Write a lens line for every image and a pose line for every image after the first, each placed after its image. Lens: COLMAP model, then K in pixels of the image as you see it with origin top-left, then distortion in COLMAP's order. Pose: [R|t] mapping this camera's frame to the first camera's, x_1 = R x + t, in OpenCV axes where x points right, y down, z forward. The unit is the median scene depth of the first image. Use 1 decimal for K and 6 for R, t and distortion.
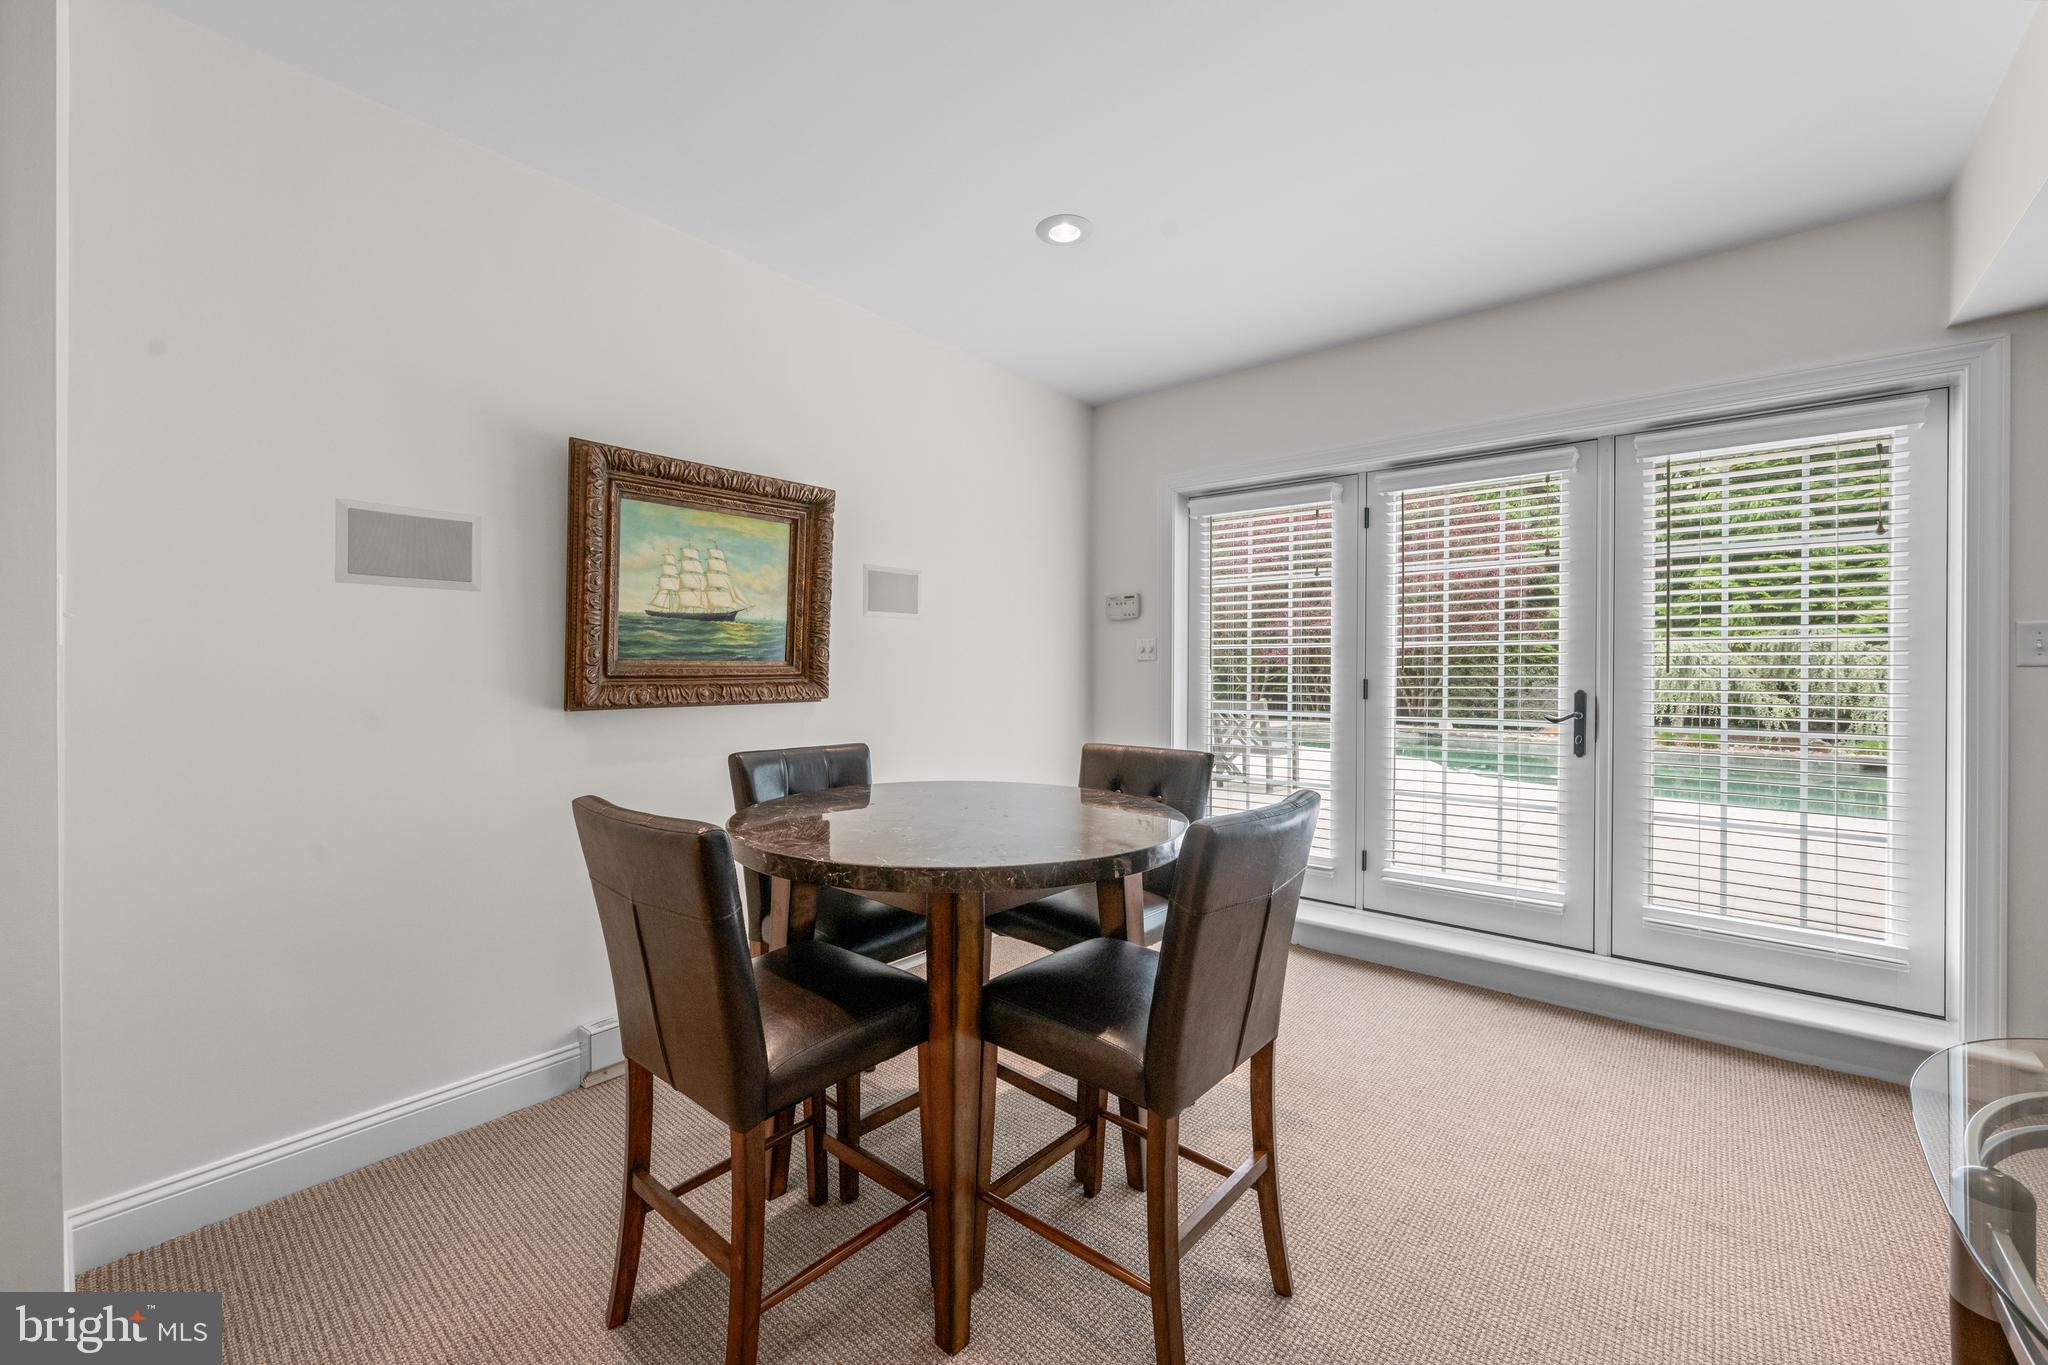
lens RADIAL K [[807.5, 0, 1029.5], [0, 807.5, 667.5], [0, 0, 1]] dist [0.009487, -0.000697]
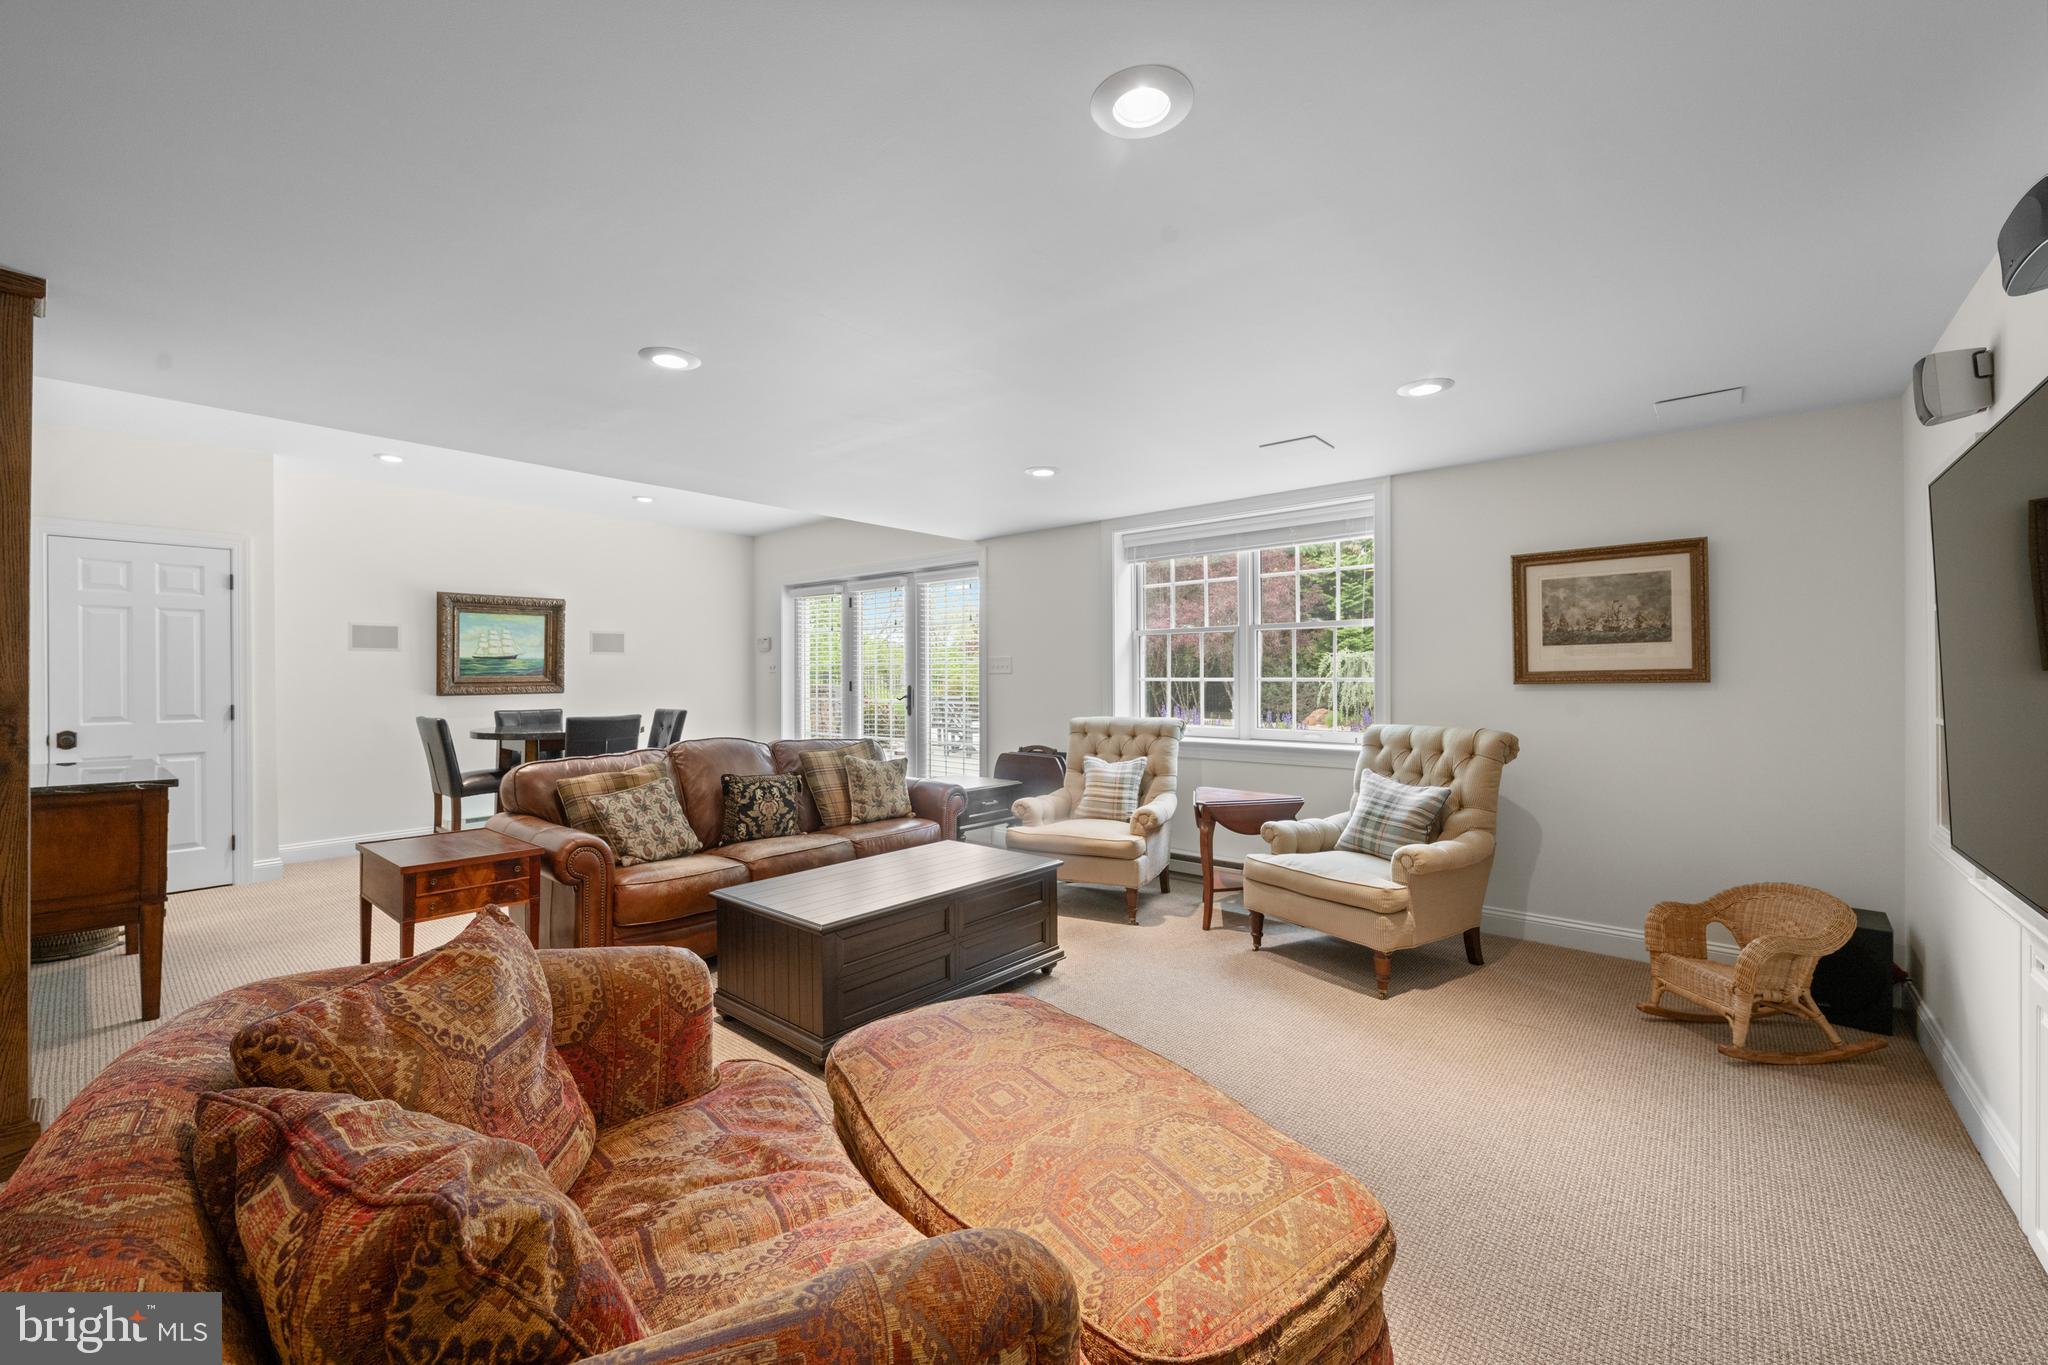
lens RADIAL K [[807.5, 0, 1021.6], [0, 807.5, 674.4], [0, 0, 1]] dist [0.009487, -0.000697]
pose [[0.999927, -0.012116, 0.000414, 1.123402], [0.012118, 0.999915, -0.004900, 0.016251], [-0.000355, 0.004905, 0.999988, -1.383113]]
